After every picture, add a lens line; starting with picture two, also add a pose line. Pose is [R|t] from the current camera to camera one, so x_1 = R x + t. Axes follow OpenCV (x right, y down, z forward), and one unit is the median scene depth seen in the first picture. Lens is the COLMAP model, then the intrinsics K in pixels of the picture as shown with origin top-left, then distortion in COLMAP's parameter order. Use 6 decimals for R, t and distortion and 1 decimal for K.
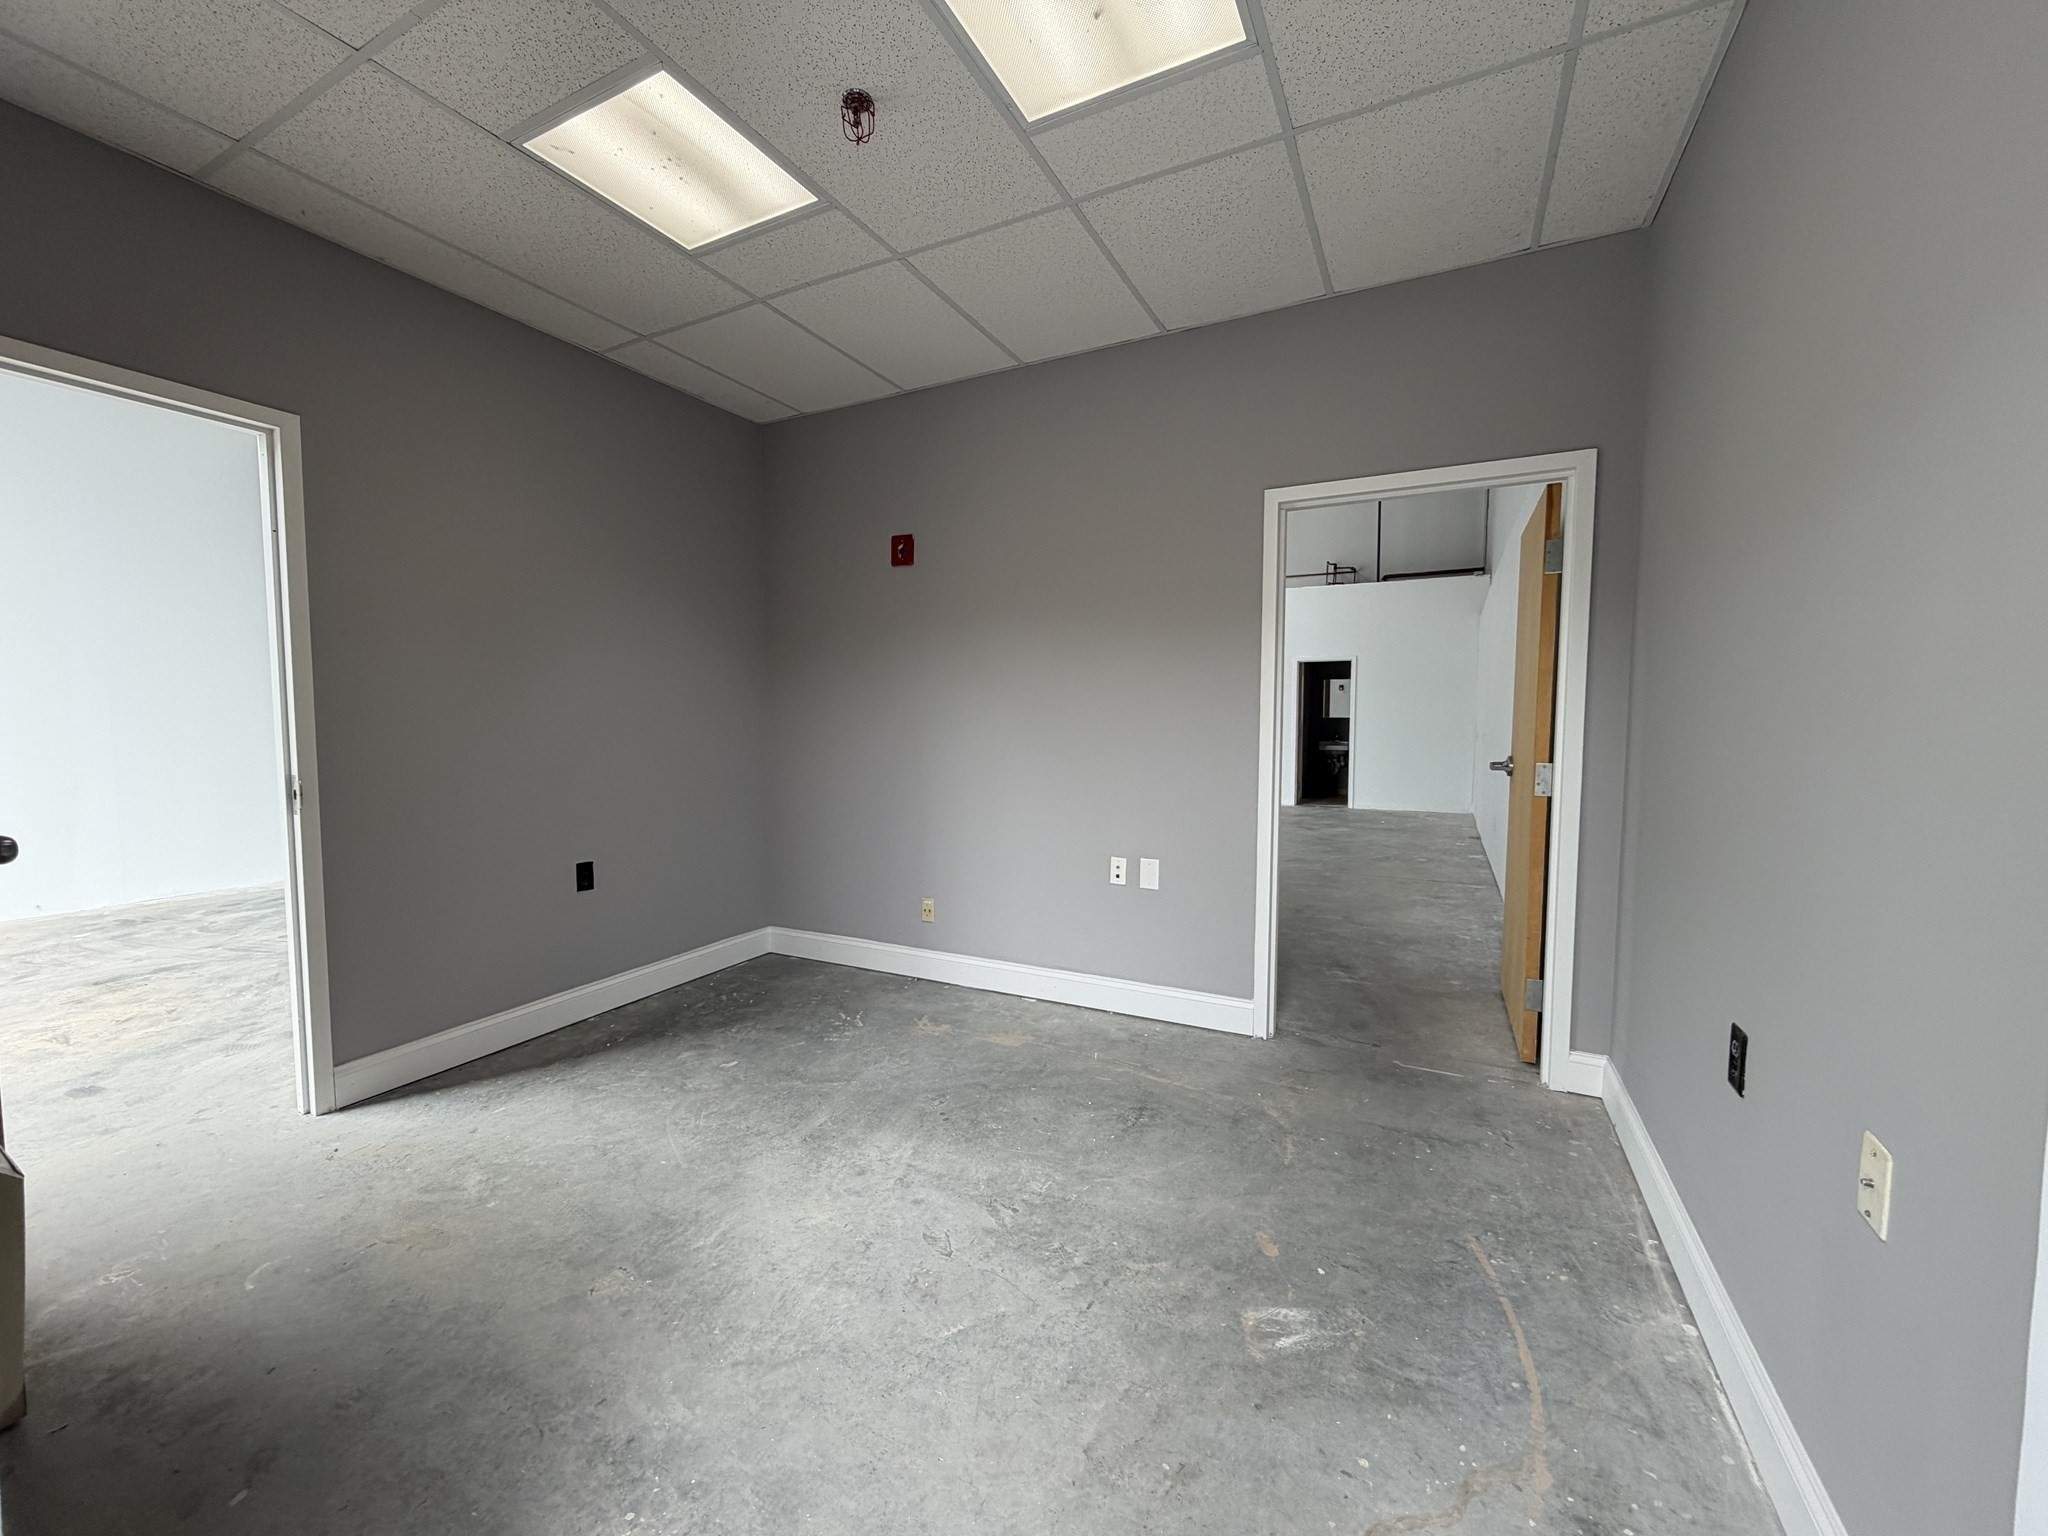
lens RADIAL K [[813.2, 0, 1017.8], [0, 813.2, 770.9], [0, 0, 1]] dist [0.002116, 0.000441]
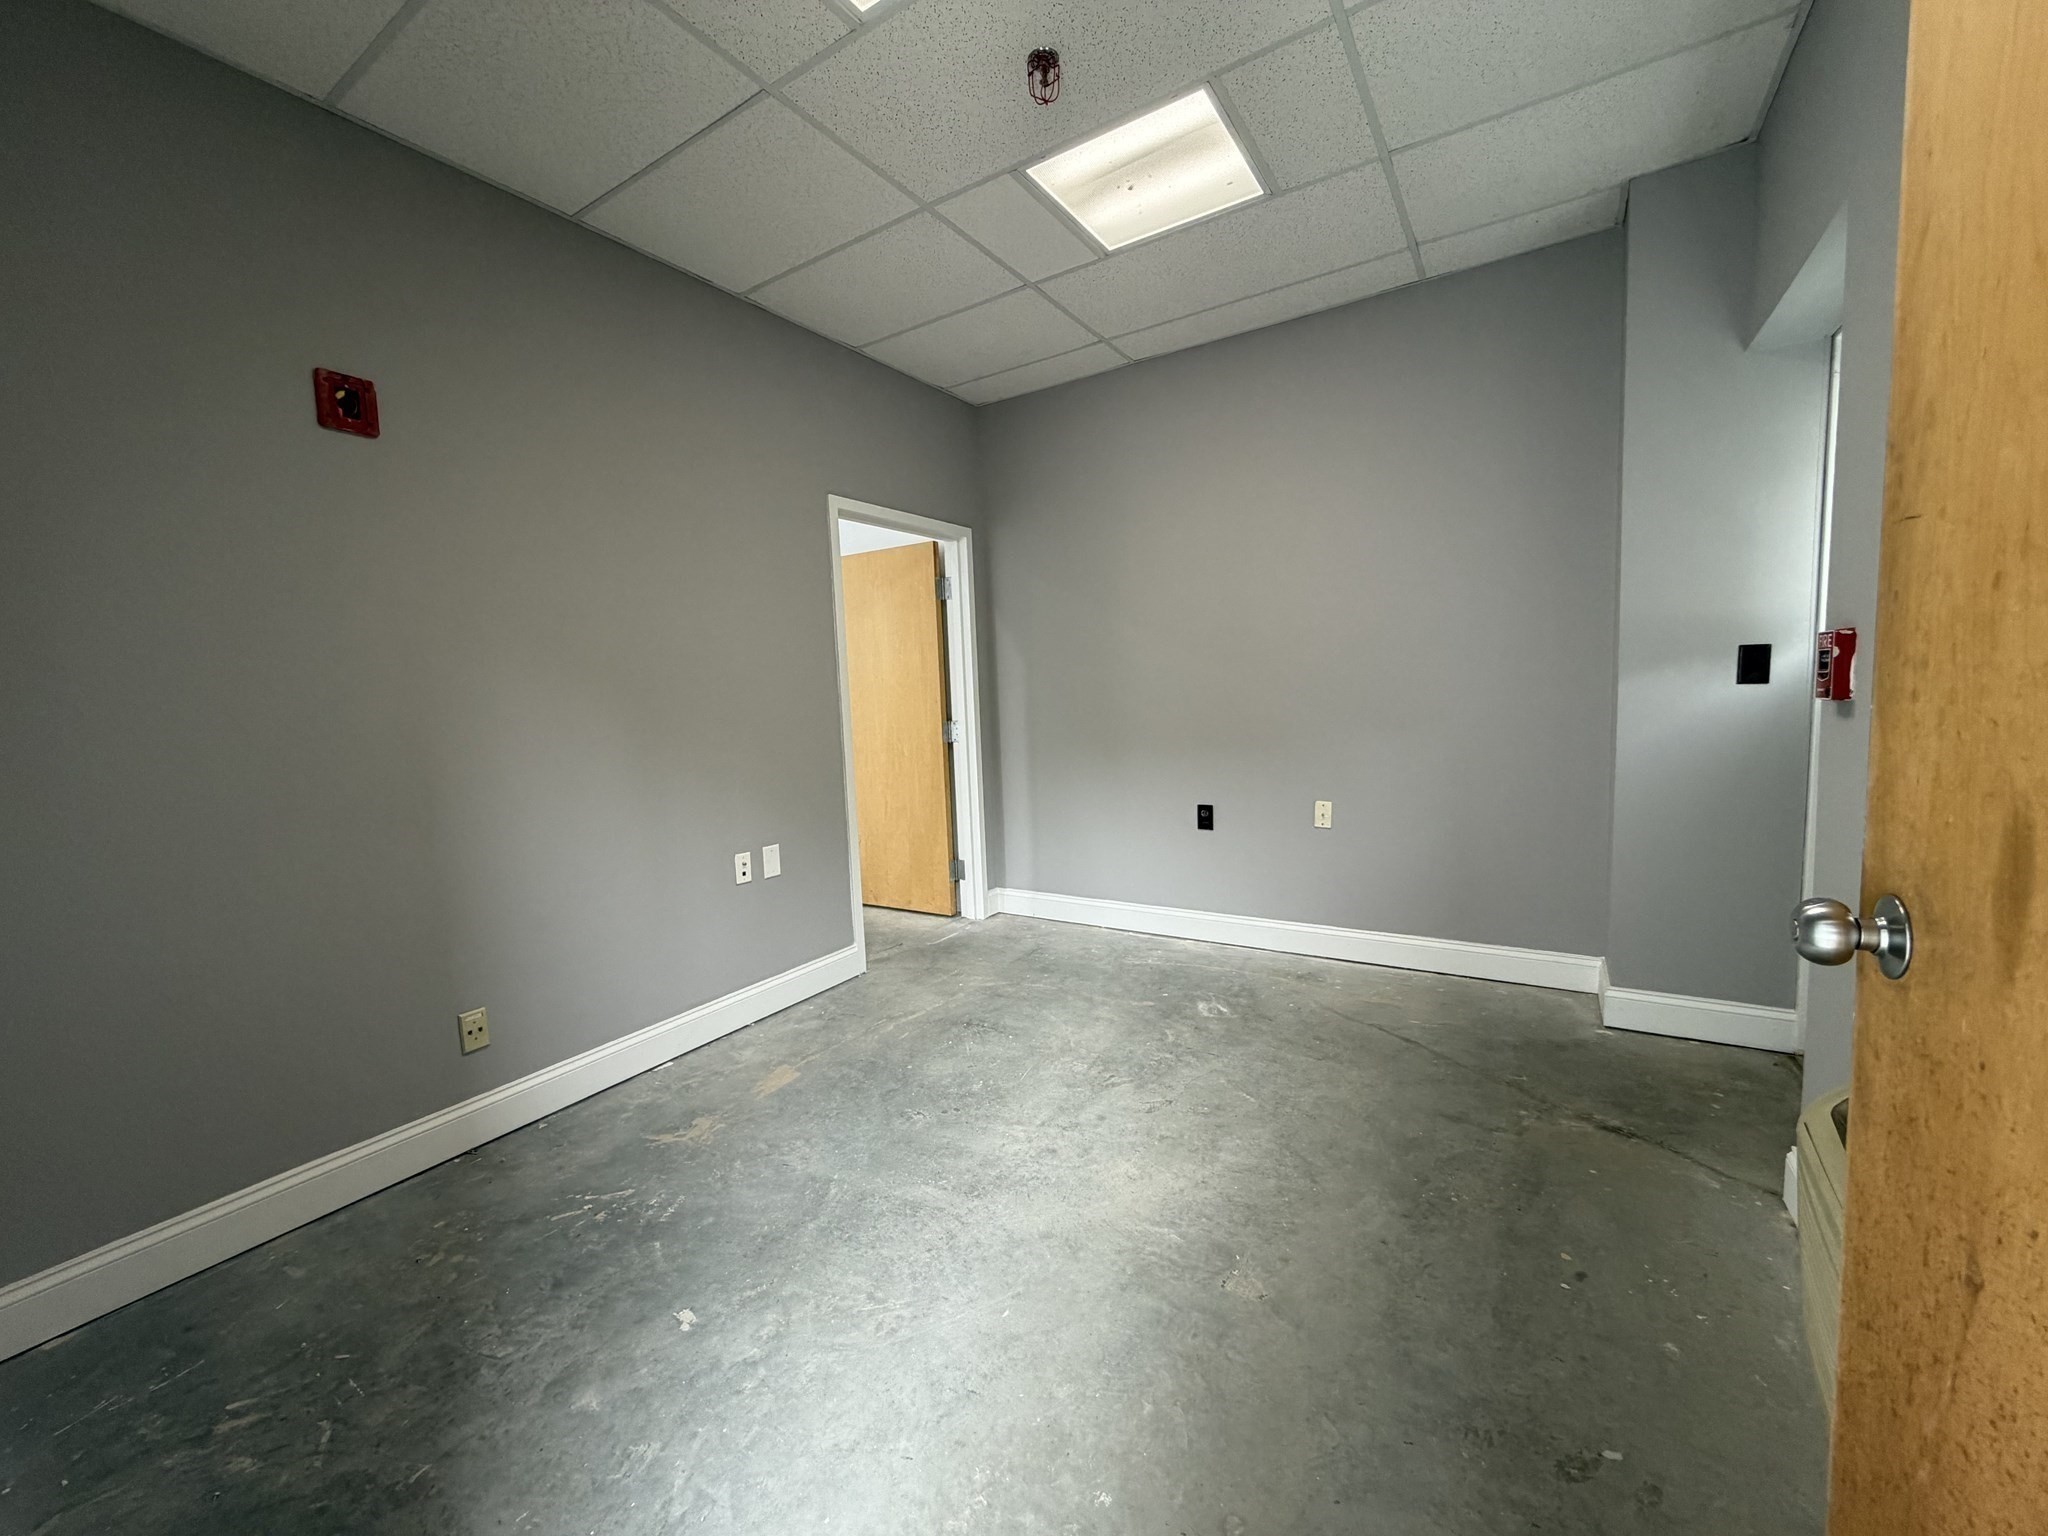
lens RADIAL K [[813.2, 0, 1017.8], [0, 813.2, 770.9], [0, 0, 1]] dist [0.002116, 0.000441]
pose [[0.090637, -0.099379, 0.990913, -0.880152], [0.108058, 0.990115, 0.089415, -0.039103], [-0.990004, 0.098972, 0.100480, 0.705290]]
